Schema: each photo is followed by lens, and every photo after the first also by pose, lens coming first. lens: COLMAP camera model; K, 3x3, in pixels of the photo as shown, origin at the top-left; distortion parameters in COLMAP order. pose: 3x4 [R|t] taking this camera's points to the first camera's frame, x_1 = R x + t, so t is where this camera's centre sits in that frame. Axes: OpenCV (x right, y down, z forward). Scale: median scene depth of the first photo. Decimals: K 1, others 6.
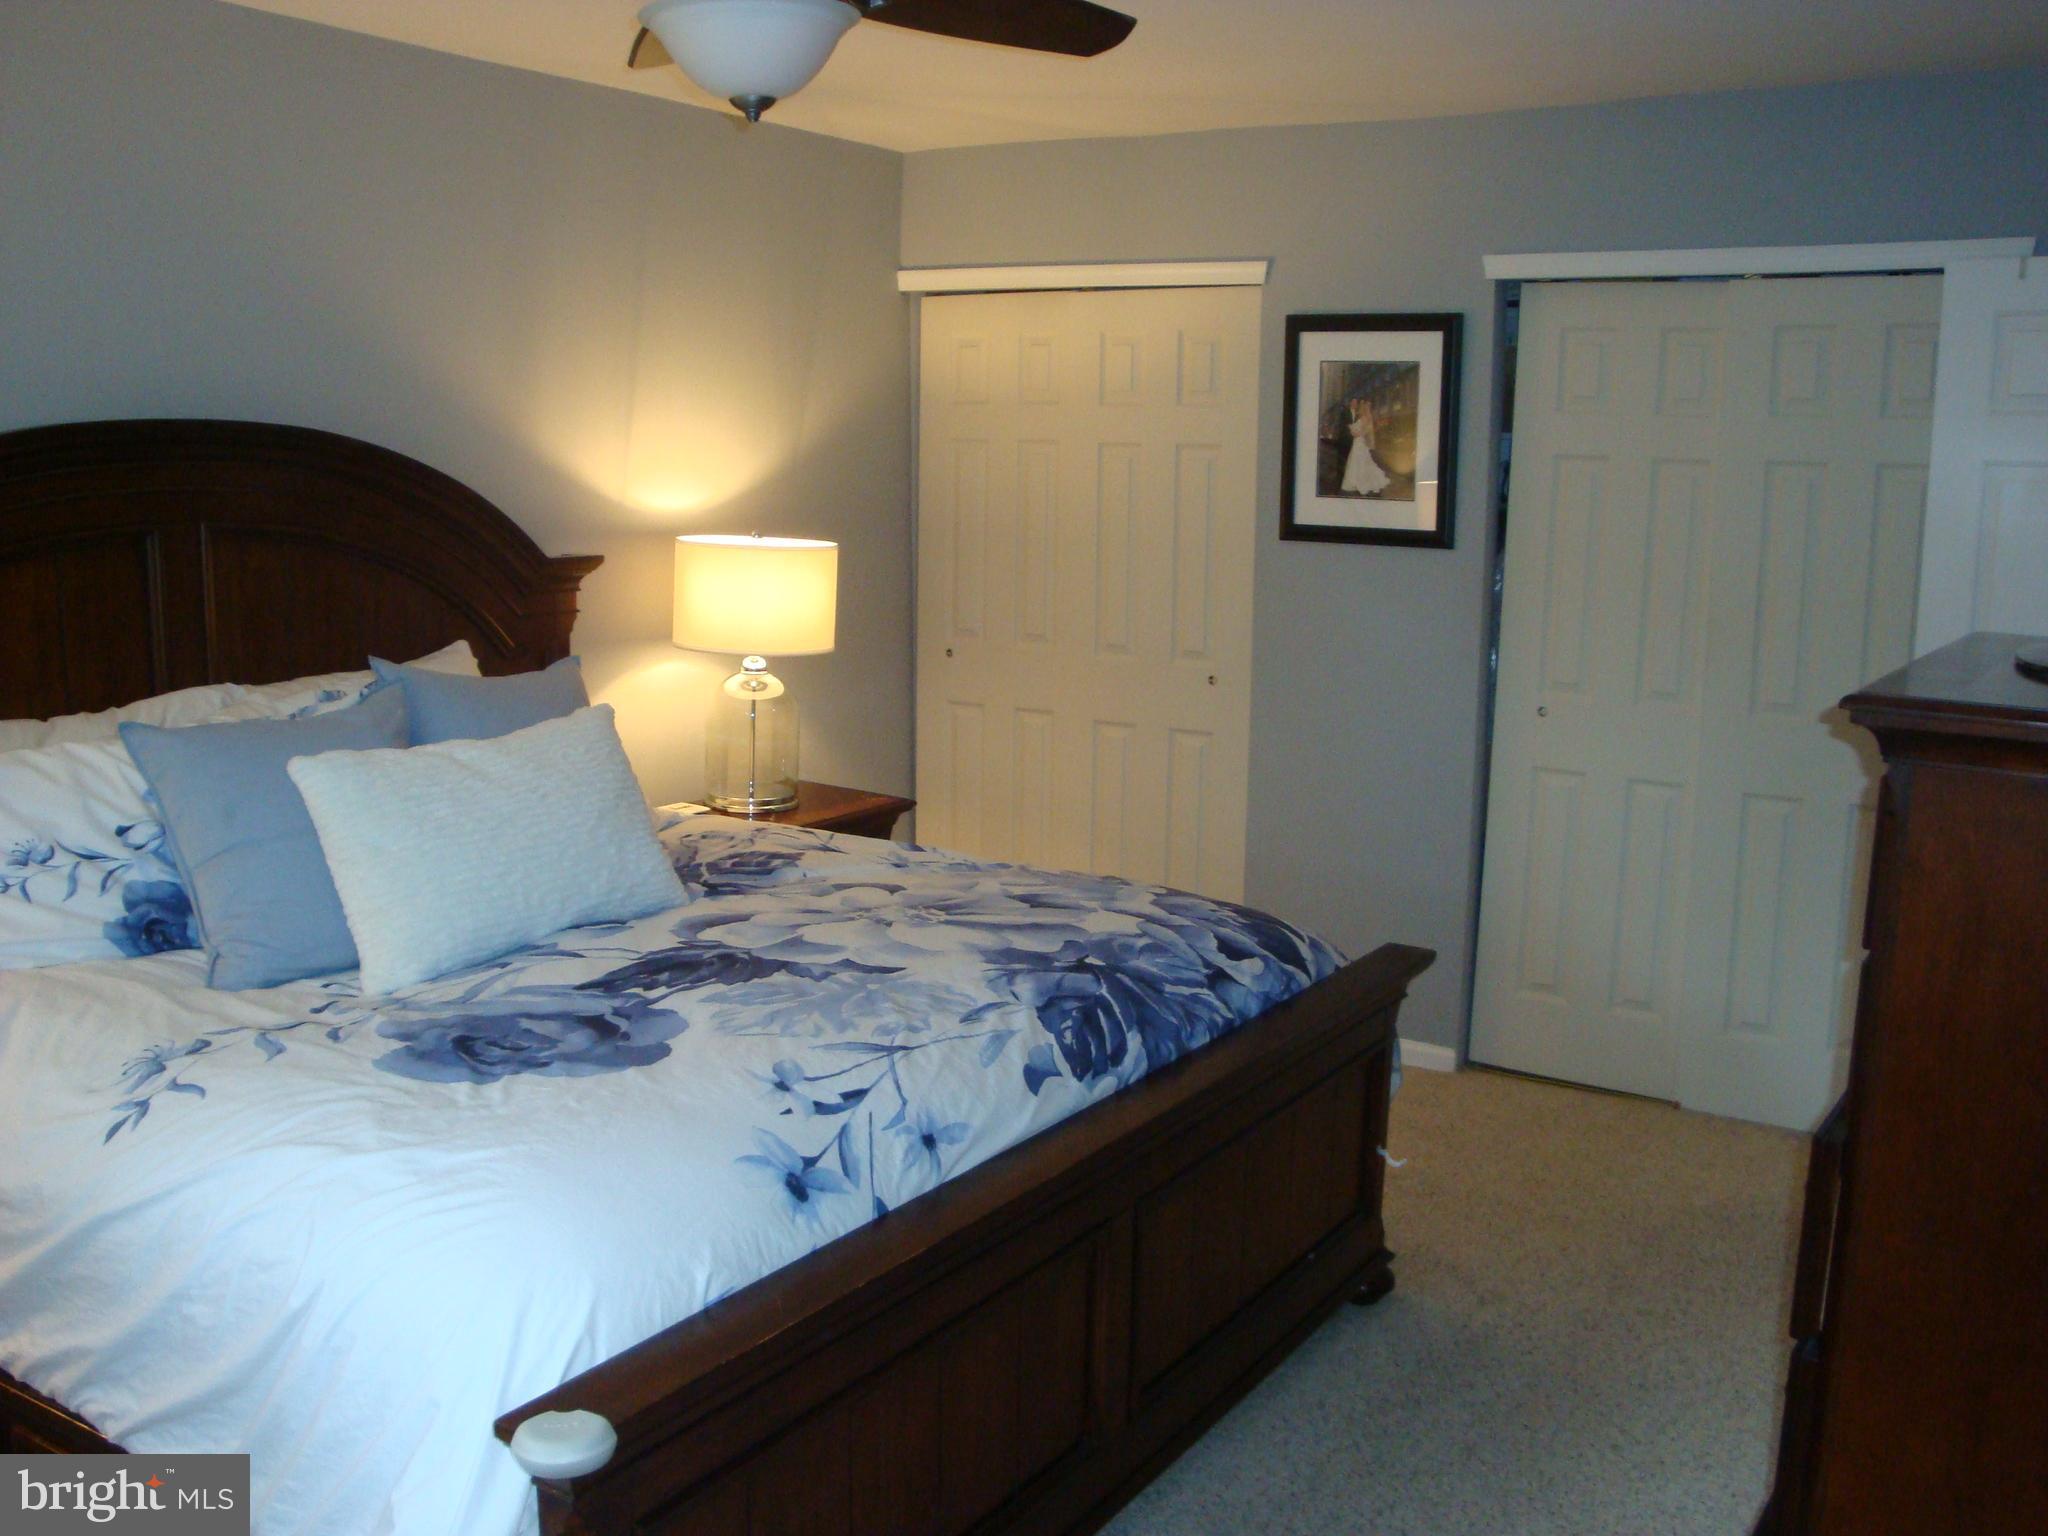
lens RADIAL K [[1866.7, 0, 1022.5], [0, 1866.7, 781.5], [0, 0, 1]] dist [-0.155493, 0.143881]
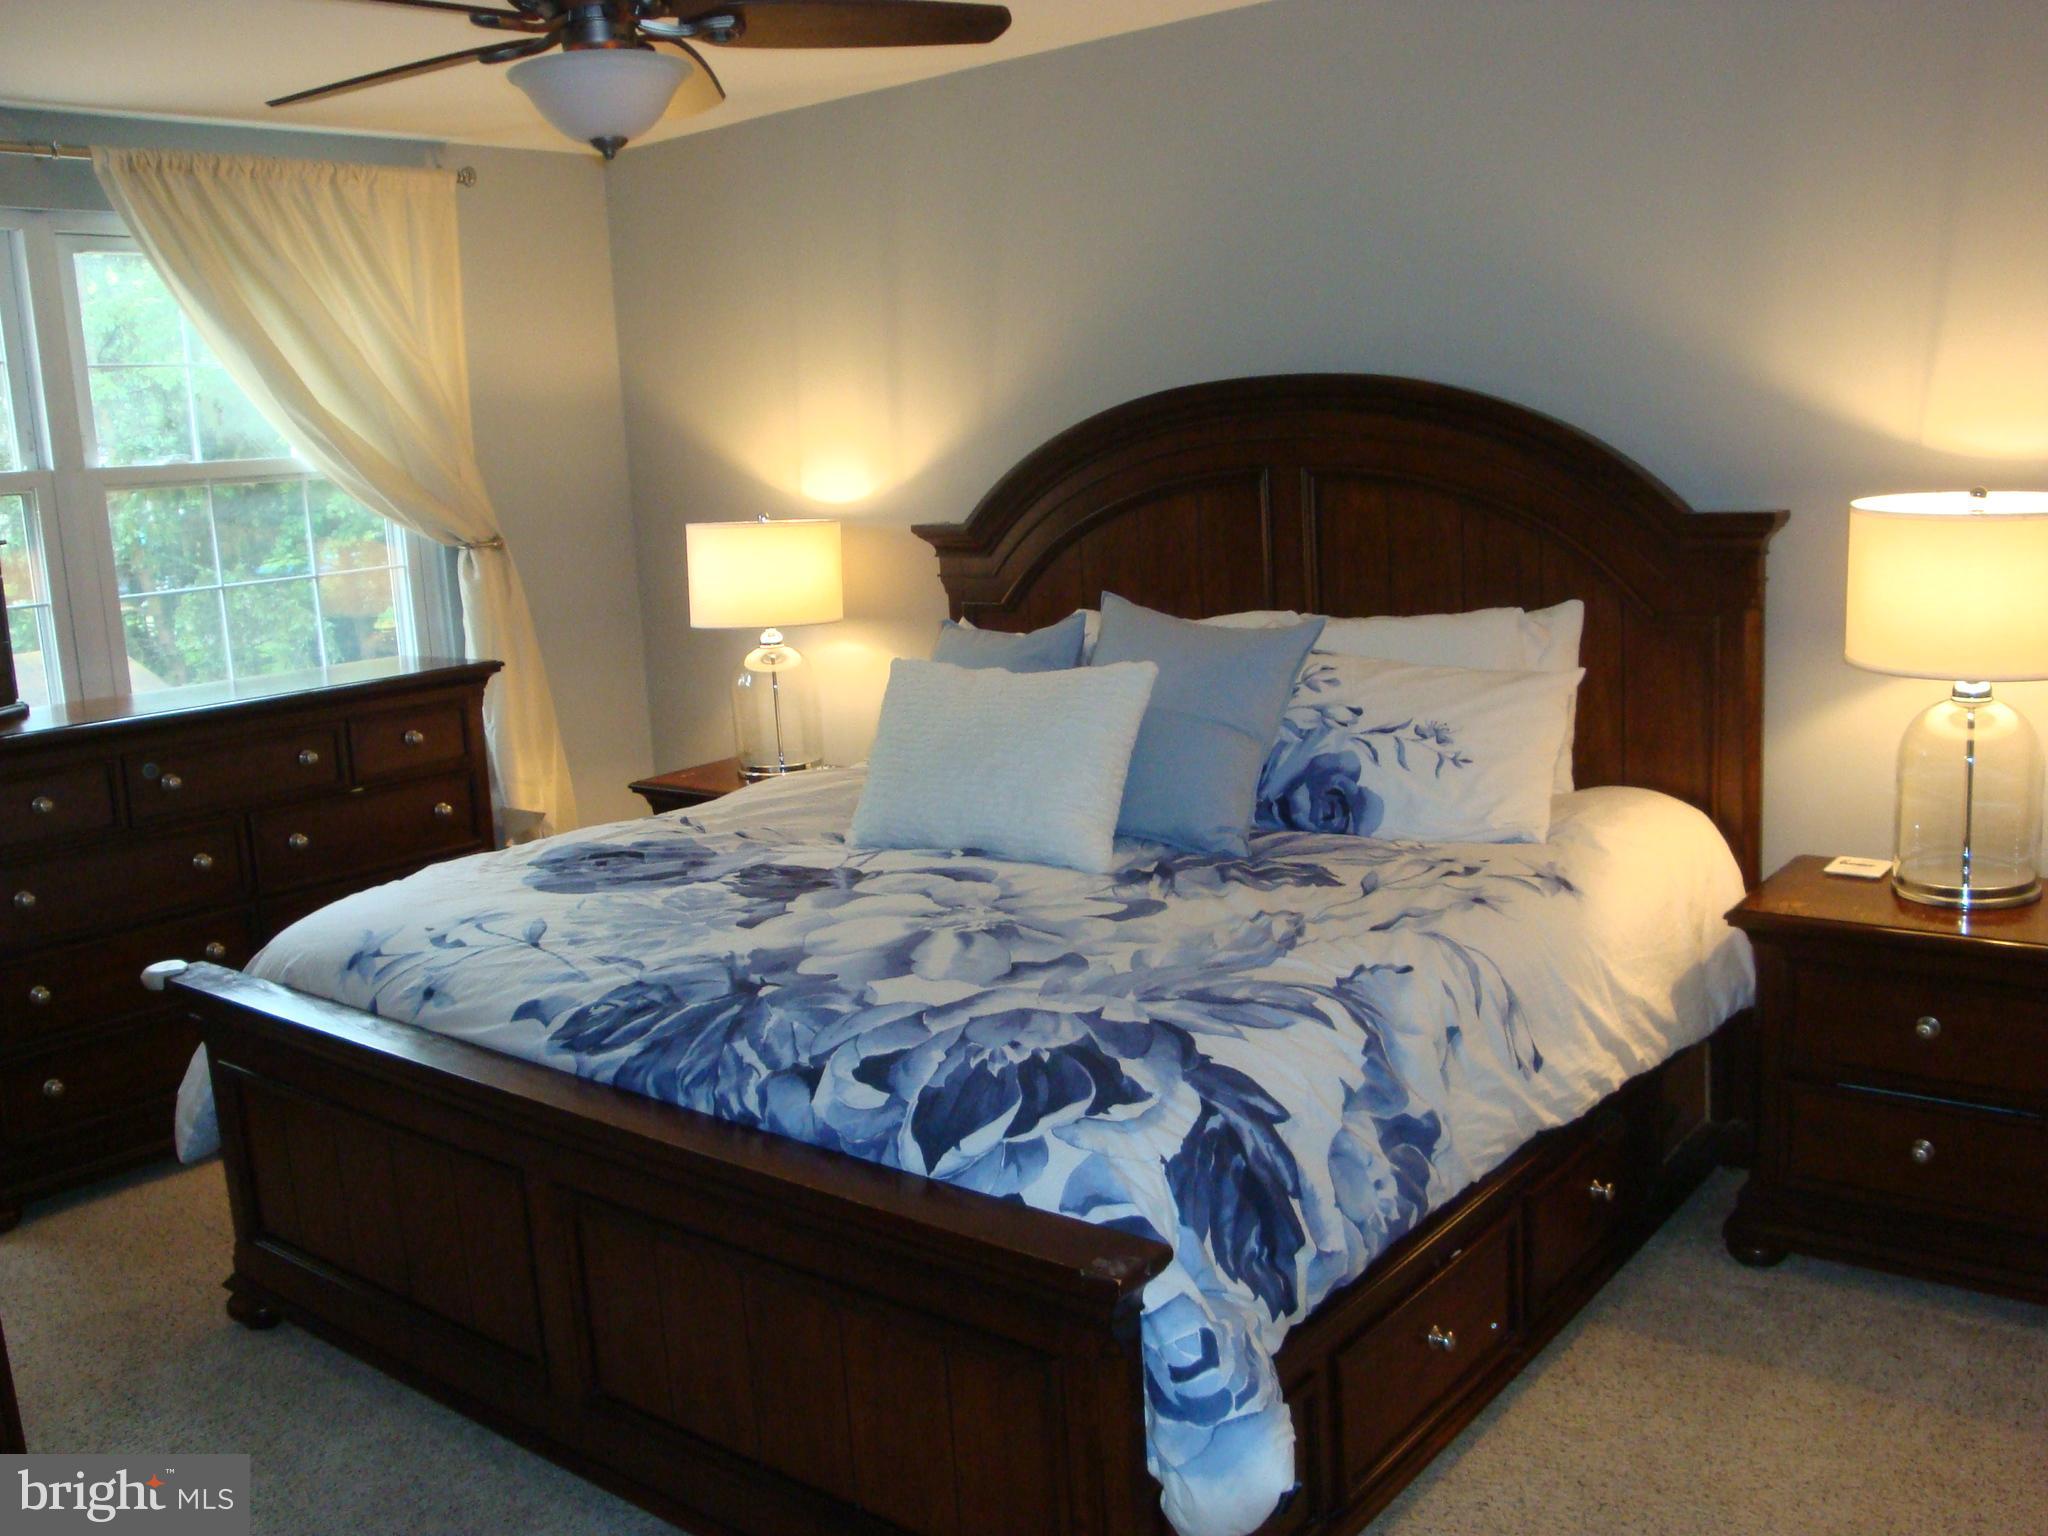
lens RADIAL K [[1866.7, 0, 1022.5], [0, 1866.7, 781.5], [0, 0, 1]] dist [-0.155493, 0.143881]
pose [[-0.117185, 0.173097, -0.977909, 0.913947], [-0.117205, 0.975401, 0.186698, -0.188833], [0.986170, 0.136494, -0.094014, 1.243890]]
